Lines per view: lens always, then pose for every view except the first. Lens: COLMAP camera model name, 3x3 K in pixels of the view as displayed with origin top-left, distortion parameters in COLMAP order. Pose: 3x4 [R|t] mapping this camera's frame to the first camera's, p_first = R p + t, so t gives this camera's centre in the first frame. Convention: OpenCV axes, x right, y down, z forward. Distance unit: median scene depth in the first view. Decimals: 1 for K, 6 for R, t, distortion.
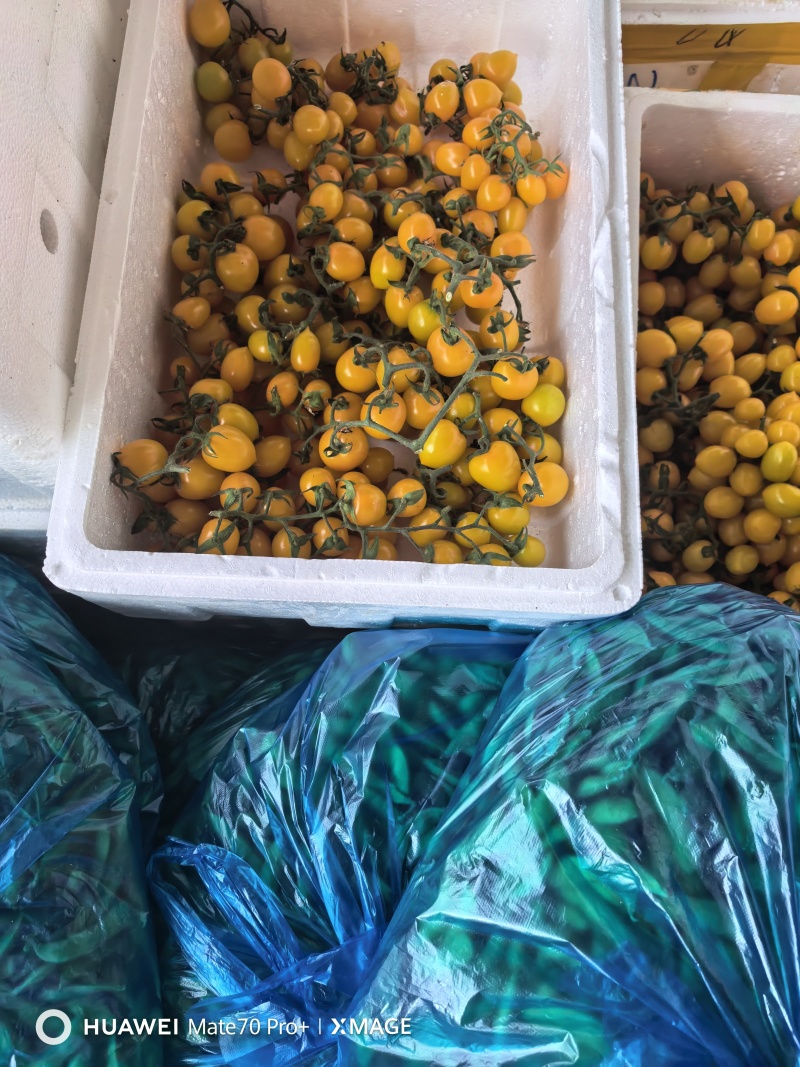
lens RADIAL K [[751.3, 0, 402.6], [0, 751.3, 534.9], [0, 0, 1]] dist [-0.004570, -0.007491]
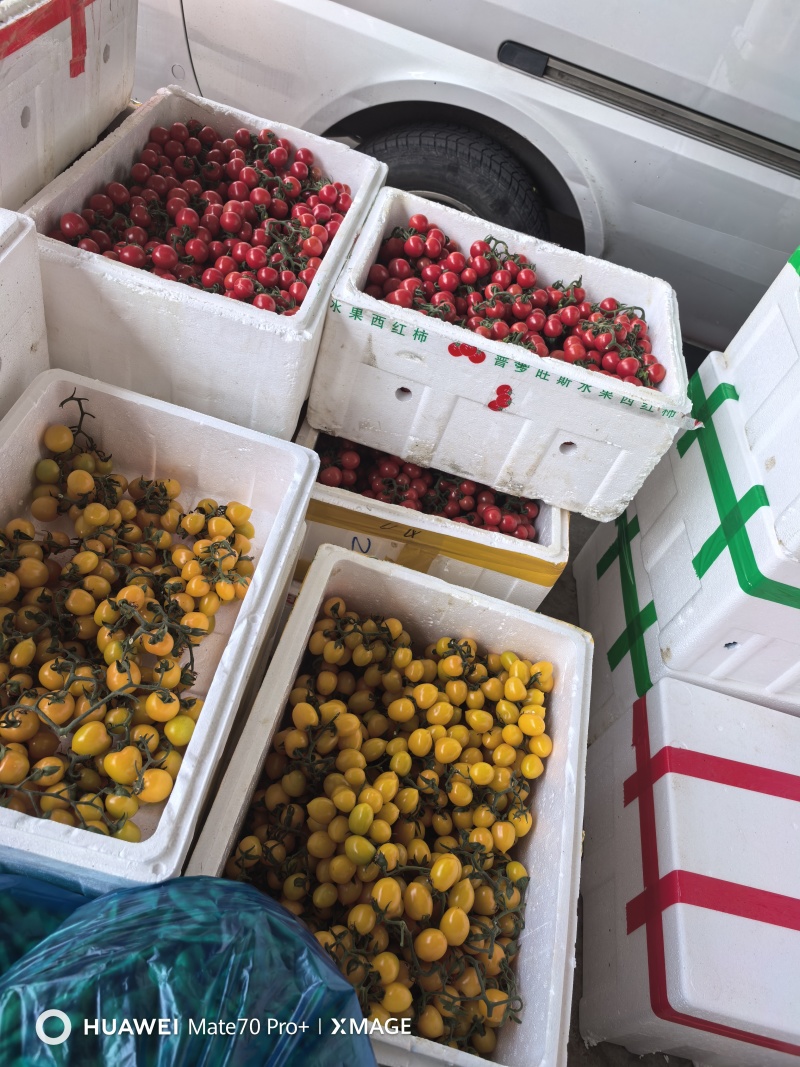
lens RADIAL K [[751.3, 0, 402.6], [0, 751.3, 532.1], [0, 0, 1]] dist [-0.004570, -0.007491]
pose [[0.956965, 0.266672, 0.114475, 0.306088], [-0.184695, 0.863918, -0.468545, 0.082589], [-0.223844, 0.427238, 0.875992, -0.456544]]
